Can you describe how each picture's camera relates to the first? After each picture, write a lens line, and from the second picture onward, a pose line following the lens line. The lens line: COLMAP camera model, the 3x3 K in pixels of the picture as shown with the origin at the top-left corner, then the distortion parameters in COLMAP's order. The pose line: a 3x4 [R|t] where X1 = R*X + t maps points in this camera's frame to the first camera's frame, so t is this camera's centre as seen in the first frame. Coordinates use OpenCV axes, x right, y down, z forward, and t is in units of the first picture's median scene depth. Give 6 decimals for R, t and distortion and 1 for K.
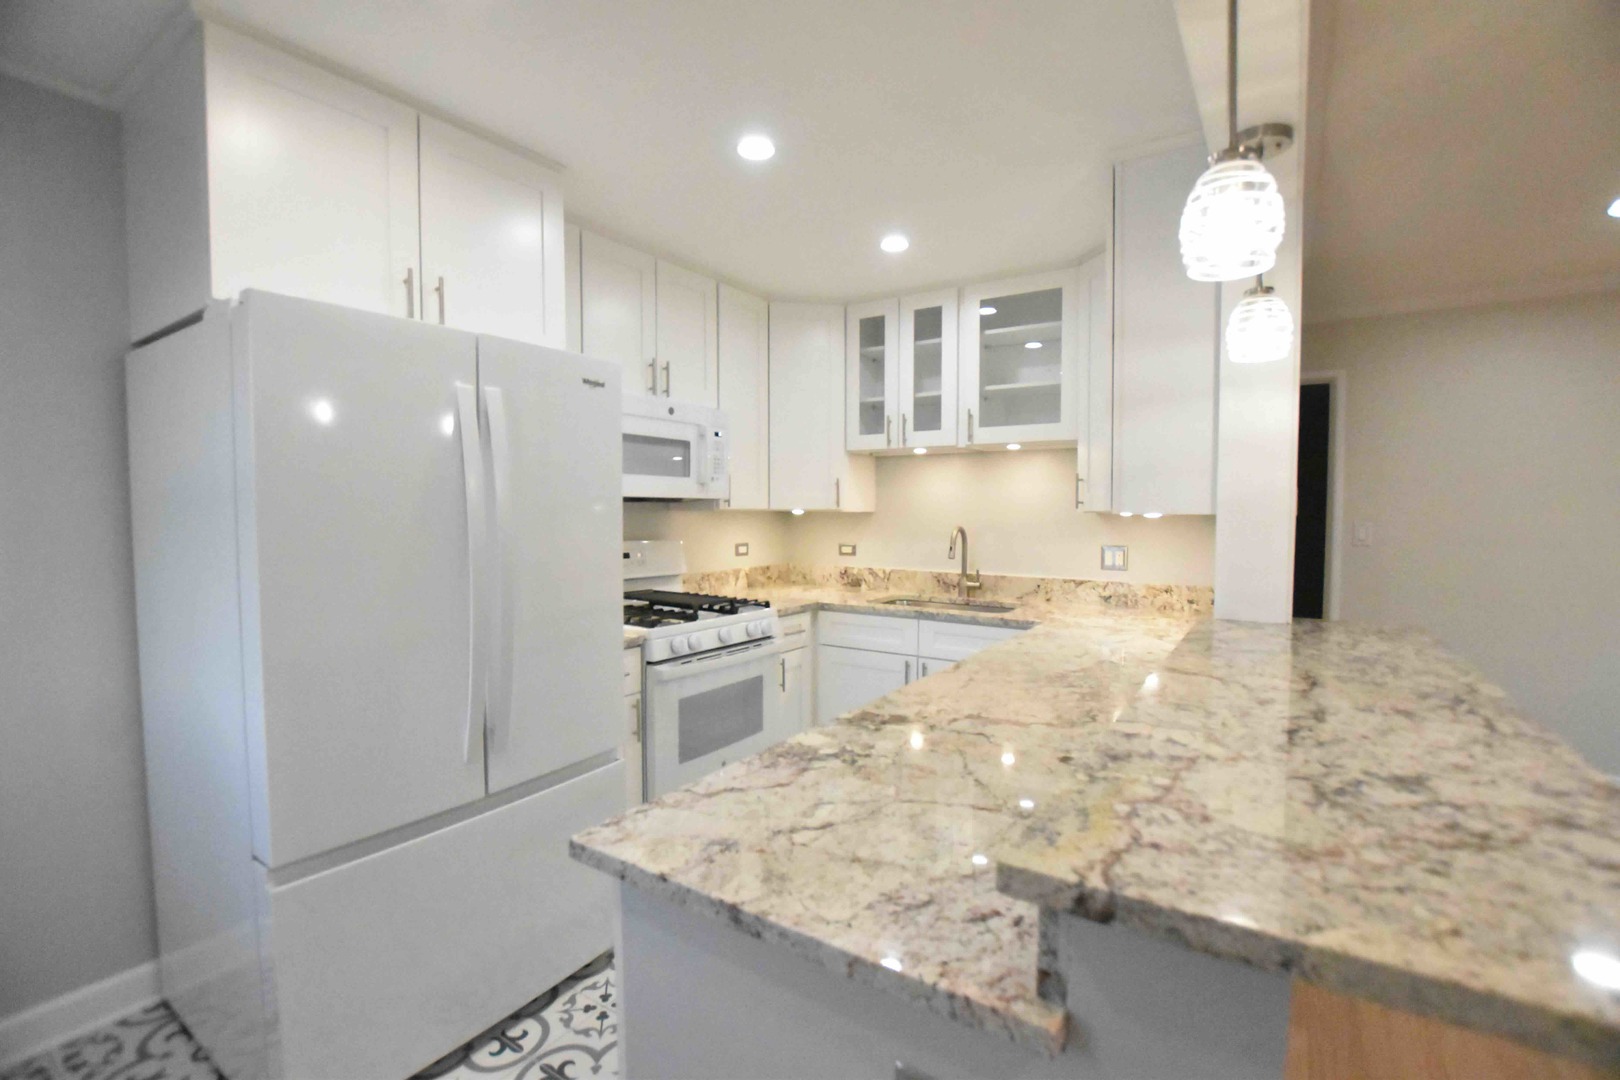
lens RADIAL K [[725.2, 0, 812.5], [0, 725.2, 541.1], [0, 0, 1]] dist [-0.025805, 0.000061]
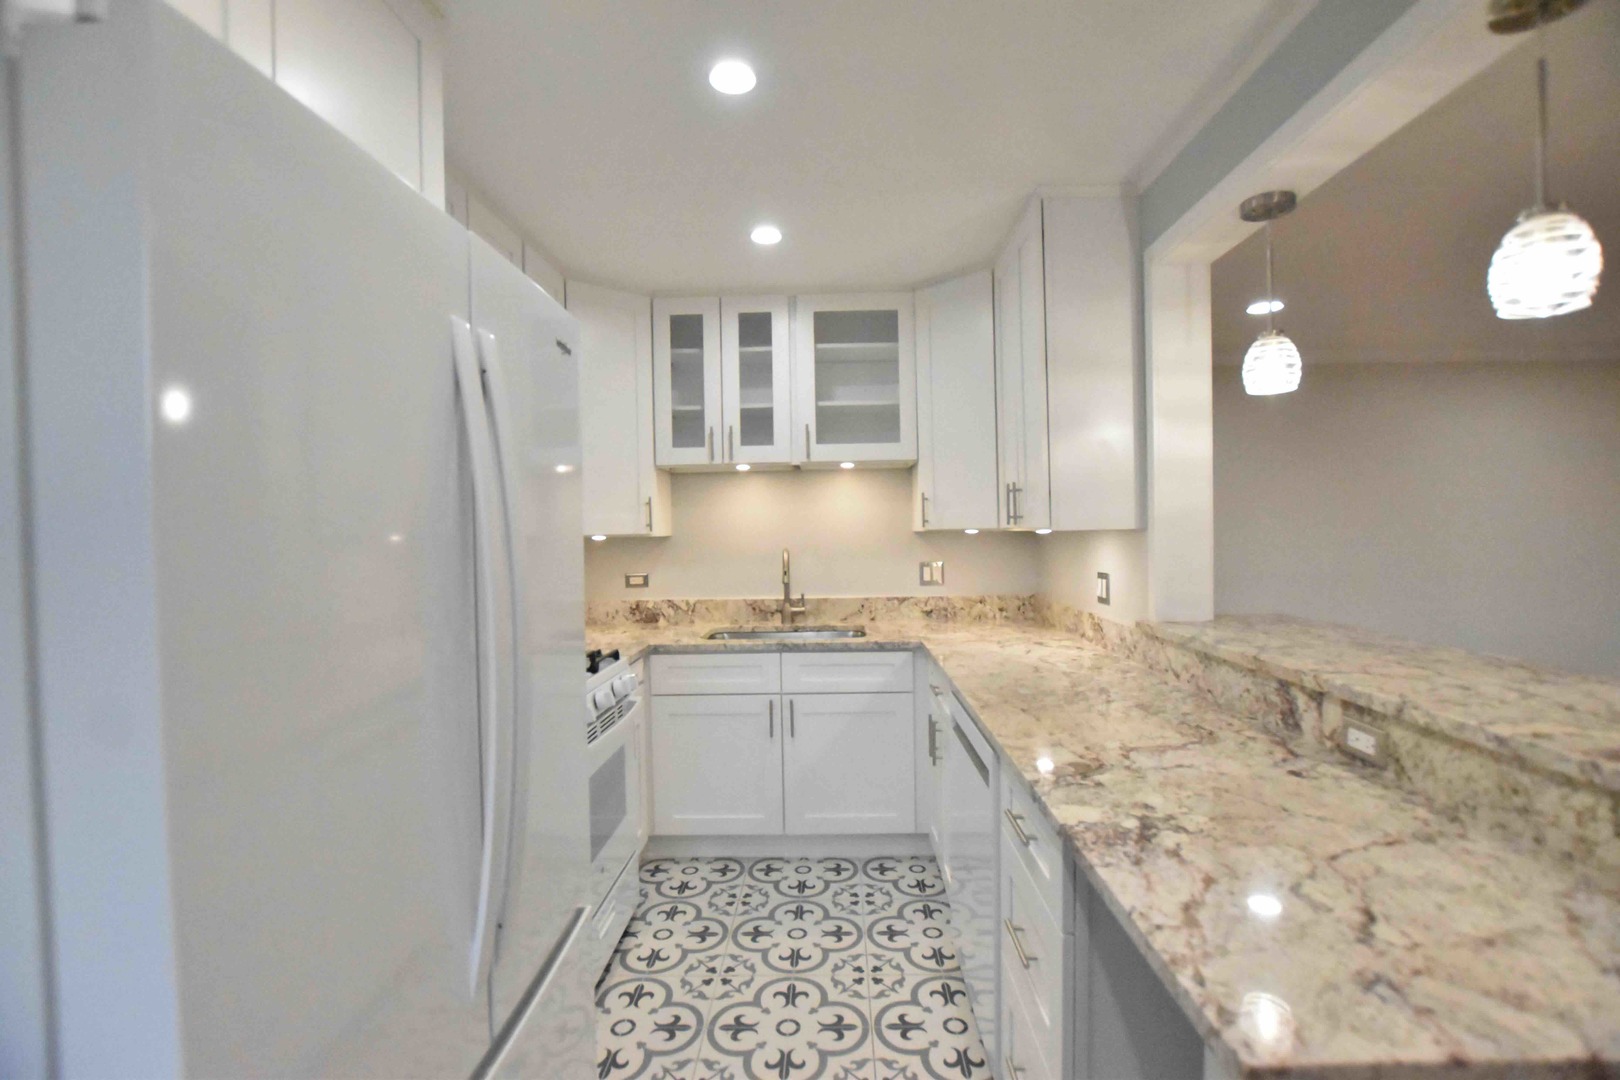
lens RADIAL K [[725.2, 0, 811.1], [0, 725.2, 540.0], [0, 0, 1]] dist [-0.025805, 0.000061]
pose [[0.844316, -0.026361, 0.535196, -0.286429], [0.044190, 0.998812, -0.020517, -0.011375], [-0.534020, 0.040973, 0.844478, 0.199927]]
